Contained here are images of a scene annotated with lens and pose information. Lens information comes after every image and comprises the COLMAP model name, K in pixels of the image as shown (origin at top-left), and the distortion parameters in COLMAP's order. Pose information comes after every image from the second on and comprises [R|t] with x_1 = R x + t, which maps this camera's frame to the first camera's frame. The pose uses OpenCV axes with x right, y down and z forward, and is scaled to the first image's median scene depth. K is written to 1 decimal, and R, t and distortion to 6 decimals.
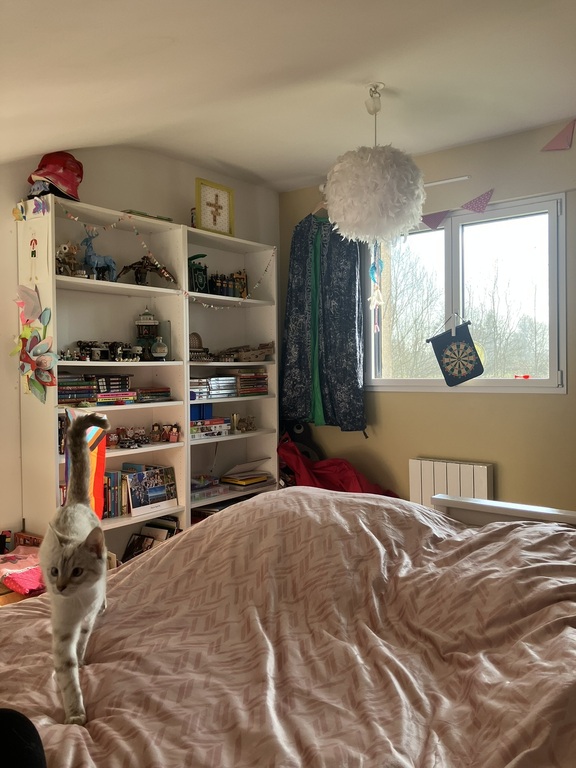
lens RADIAL K [[628.6, 0, 287.9], [0, 628.6, 382.3], [0, 0, 1]] dist [0.010085, 0.002485]
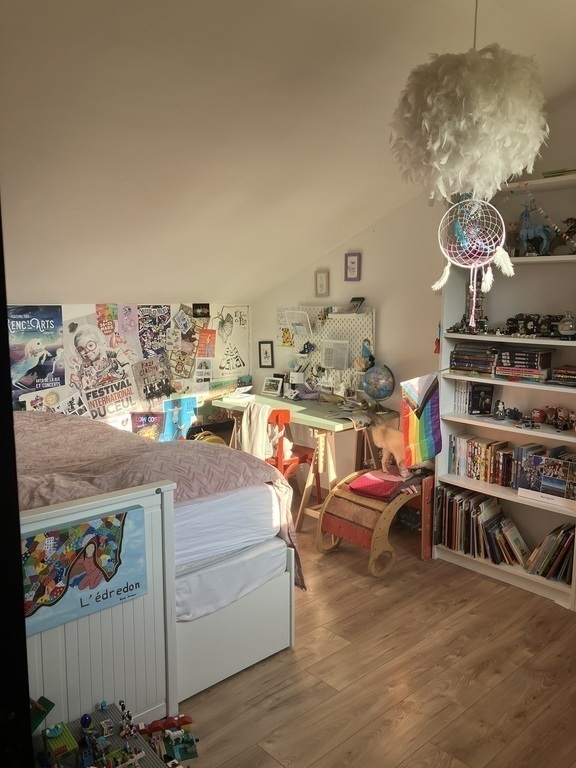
lens RADIAL K [[628.6, 0, 288.4], [0, 628.6, 383.9], [0, 0, 1]] dist [0.010085, 0.002485]
pose [[-0.199204, 0.146386, -0.968963, 0.757790], [-0.021274, 0.987901, 0.153621, -0.102800], [0.979727, 0.051216, -0.193680, 0.832458]]
